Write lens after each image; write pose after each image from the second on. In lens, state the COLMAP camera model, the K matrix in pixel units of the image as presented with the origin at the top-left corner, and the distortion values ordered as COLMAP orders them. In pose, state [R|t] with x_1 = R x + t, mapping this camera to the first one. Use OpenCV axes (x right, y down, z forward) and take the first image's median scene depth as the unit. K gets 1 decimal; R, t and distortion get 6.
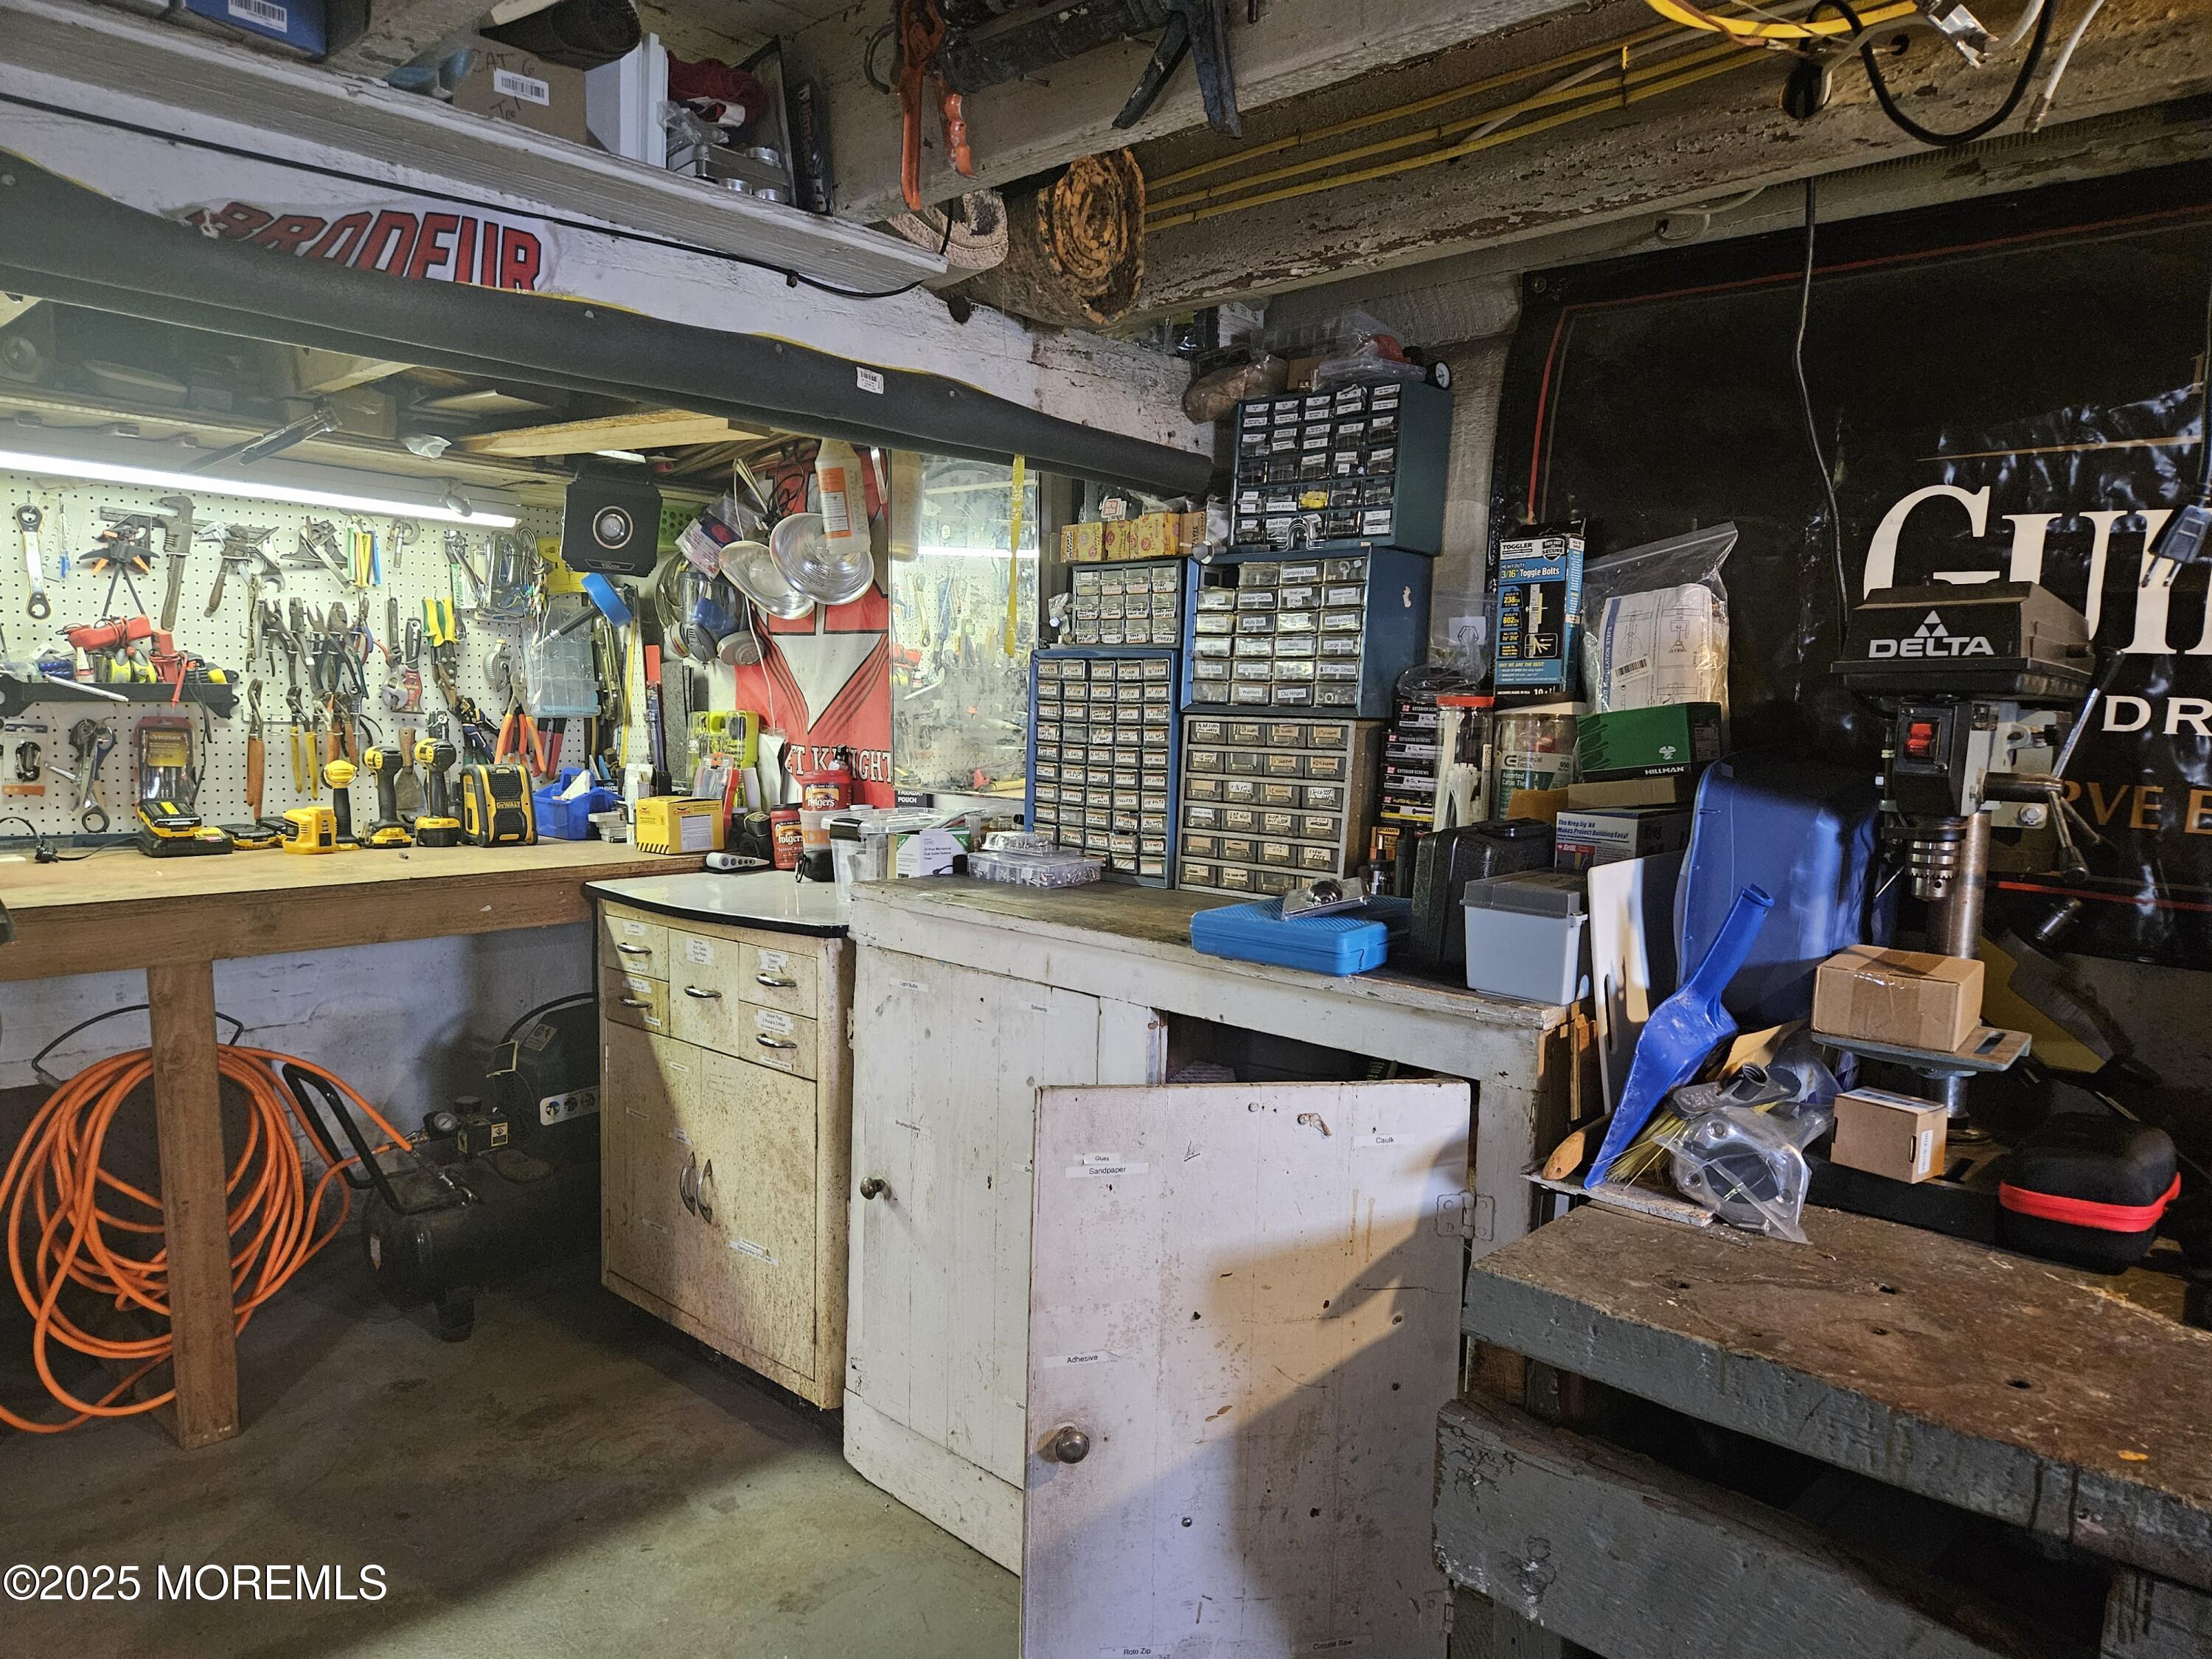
lens RADIAL K [[1481.7, 0, 1086.3], [0, 1481.7, 848.7], [0, 0, 1]] dist [0.071155, -0.064251]
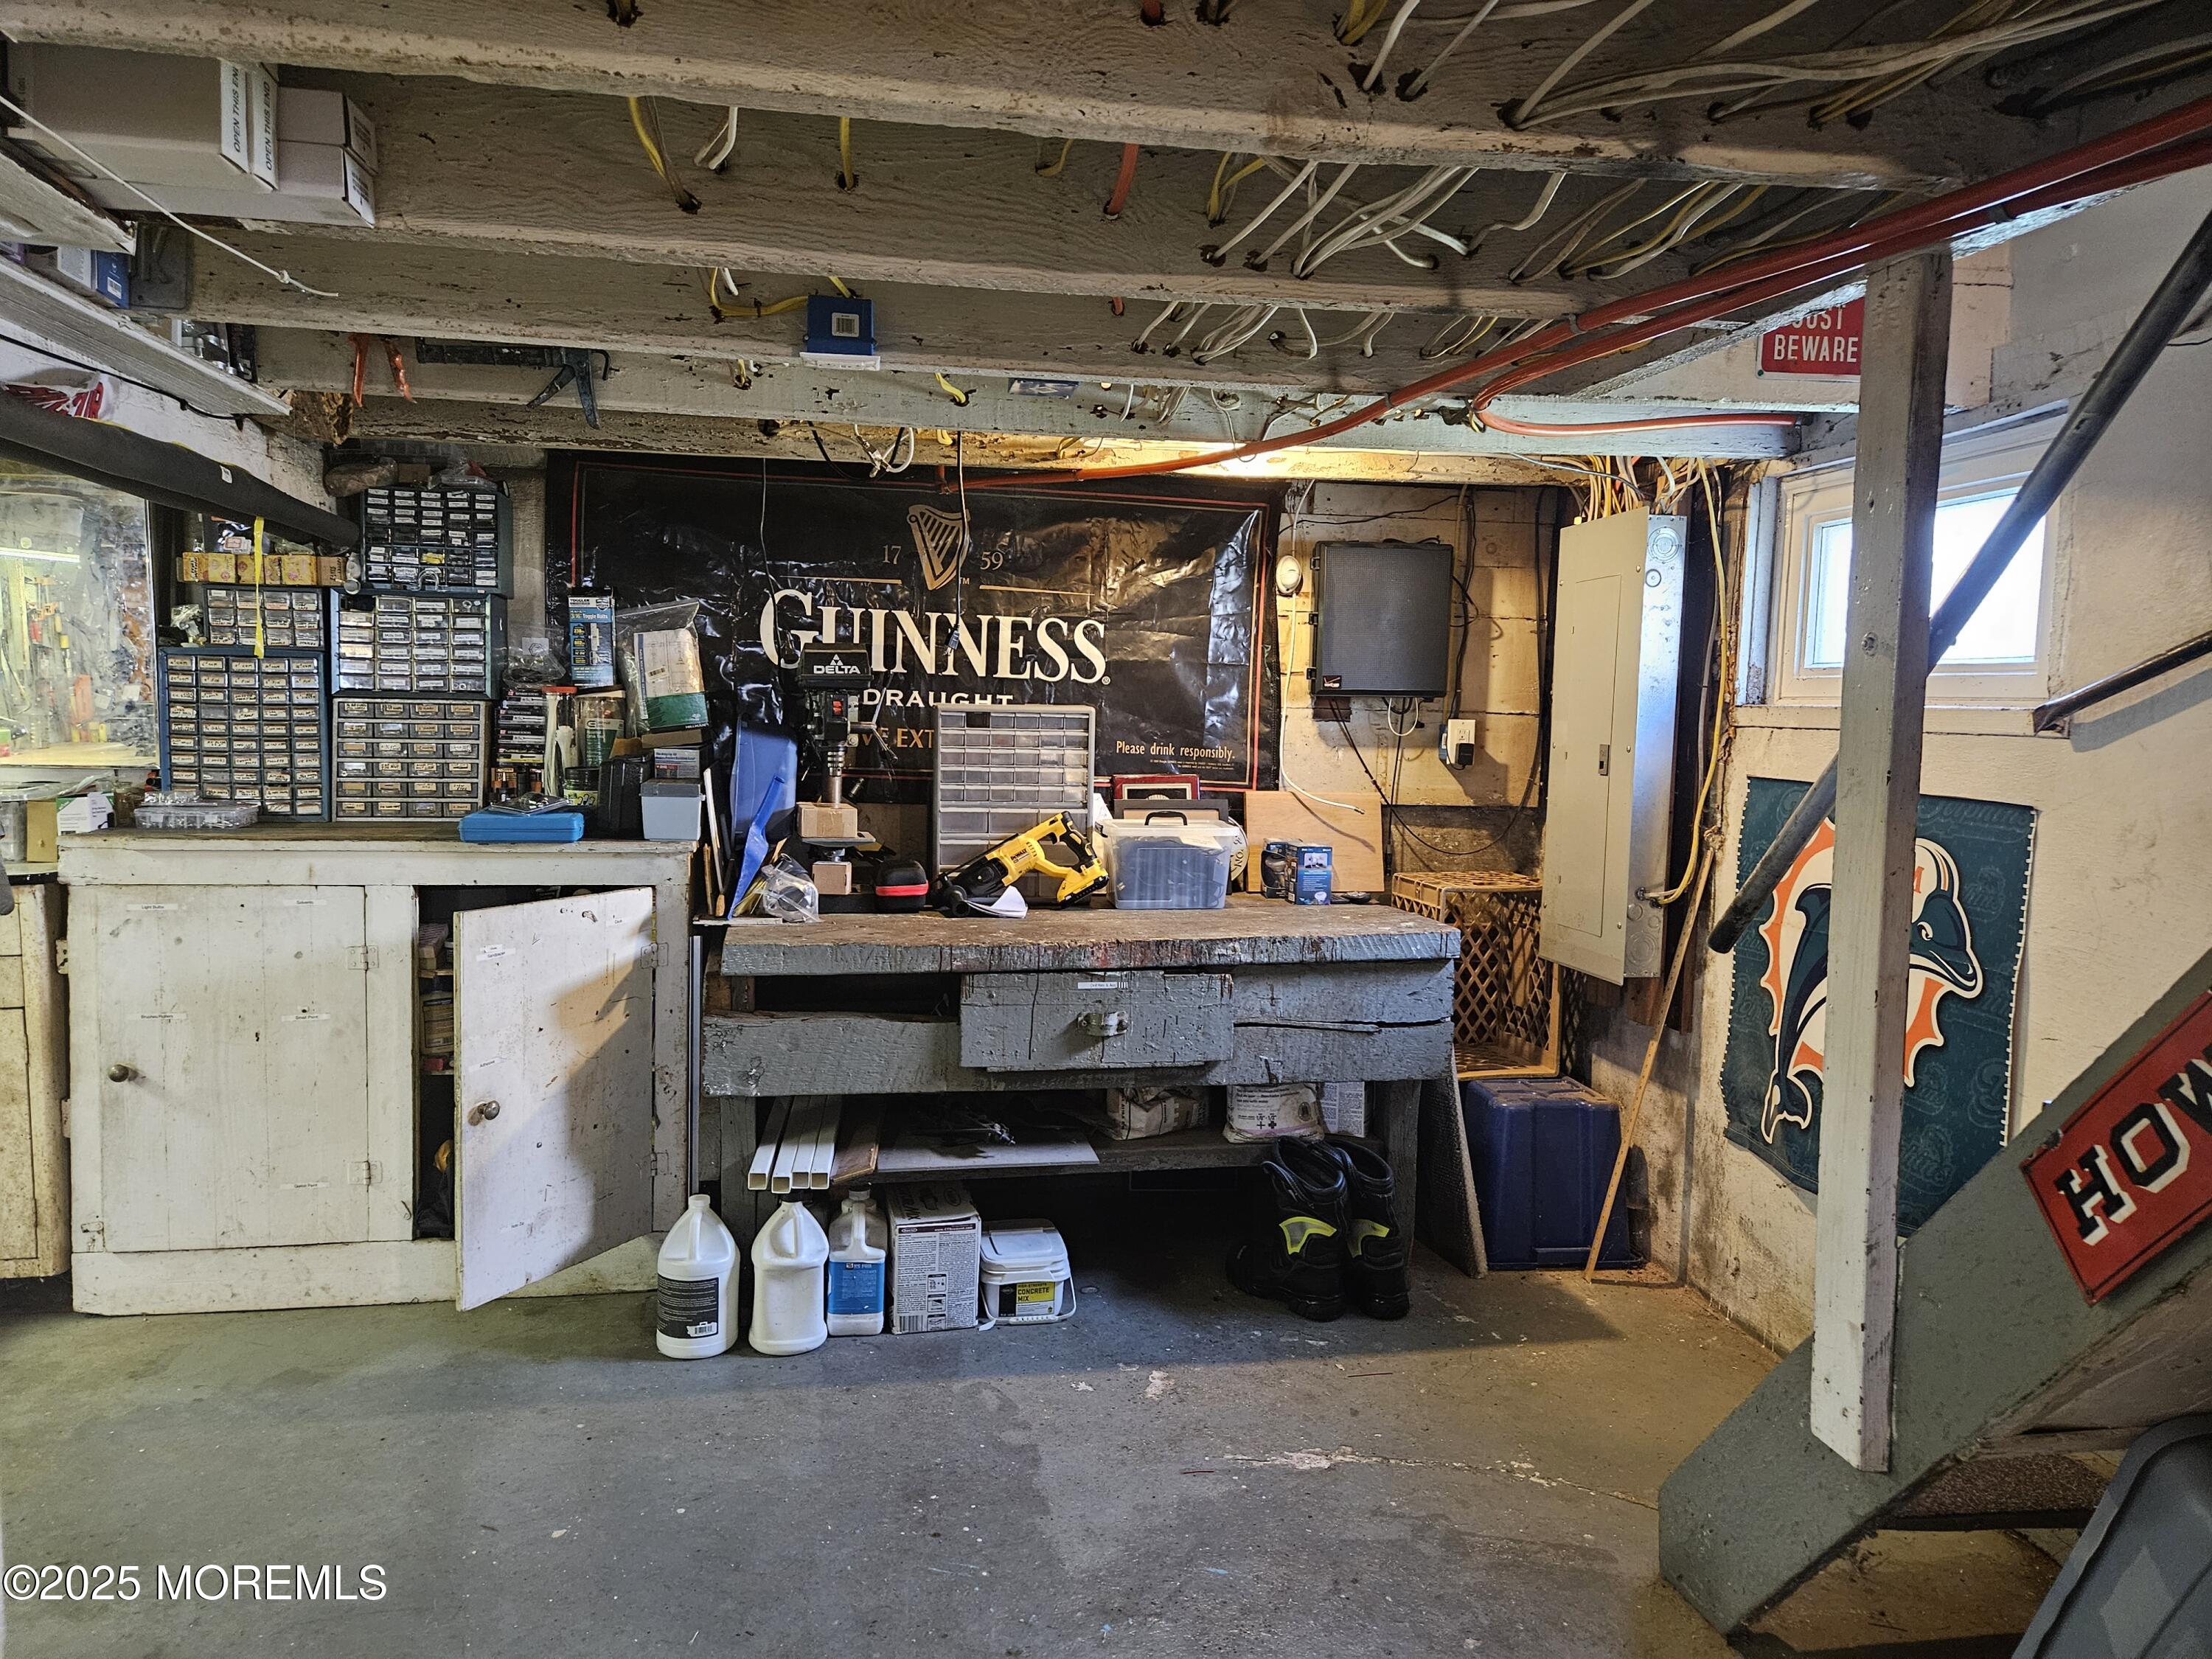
lens RADIAL K [[1481.7, 0, 1103.0], [0, 1481.7, 824.9], [0, 0, 1]] dist [0.071155, -0.064251]
pose [[0.592885, -0.076614, 0.801634, -0.817385], [0.077629, 0.996265, 0.037801, 0.041673], [-0.801537, 0.039818, 0.596618, -0.550213]]
